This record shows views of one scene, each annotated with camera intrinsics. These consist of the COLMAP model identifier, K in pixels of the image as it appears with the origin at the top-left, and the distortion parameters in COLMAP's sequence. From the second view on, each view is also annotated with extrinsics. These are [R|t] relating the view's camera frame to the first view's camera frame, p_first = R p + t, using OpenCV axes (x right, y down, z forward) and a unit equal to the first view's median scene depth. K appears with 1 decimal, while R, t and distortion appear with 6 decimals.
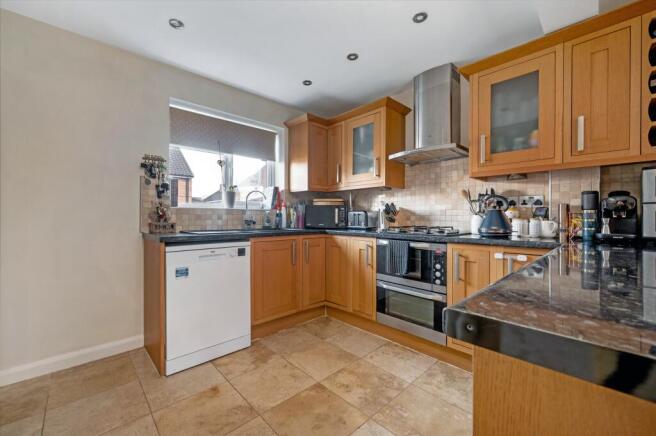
lens RADIAL K [[264.9, 0, 328.0], [0, 264.9, 218.0], [0, 0, 1]] dist [-0.001152, -0.000066]
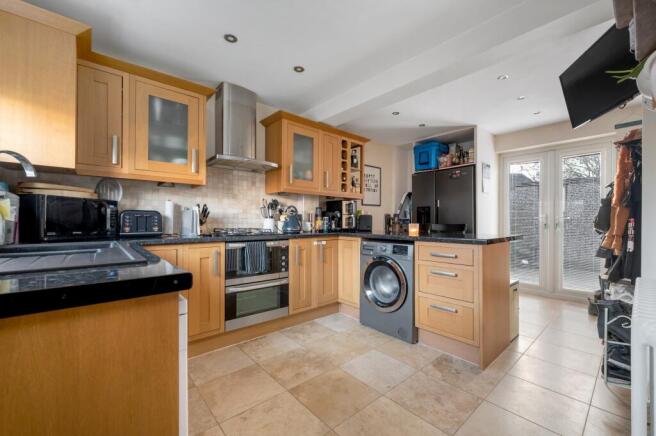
lens RADIAL K [[273.0, 0, 328.0], [0, 273.0, 218.0], [0, 0, 1]] dist [0.000852, 0.000077]
pose [[0.037483, 0.004318, 0.999288, -0.784203], [-0.003688, 0.999984, -0.004183, -0.008016], [-0.999290, -0.003528, 0.037499, 0.616794]]
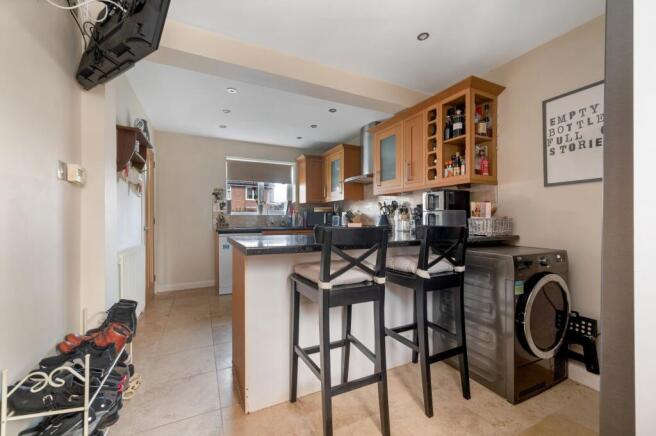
lens RADIAL K [[263.3, 0, 328.0], [0, 263.3, 218.0], [0, 0, 1]] dist [0.000215, 0.000002]
pose [[0.953921, -0.007206, -0.299973, 0.669219], [0.004570, 0.999945, -0.009487, 0.004007], [0.300024, 0.007679, 0.953901, -0.583847]]
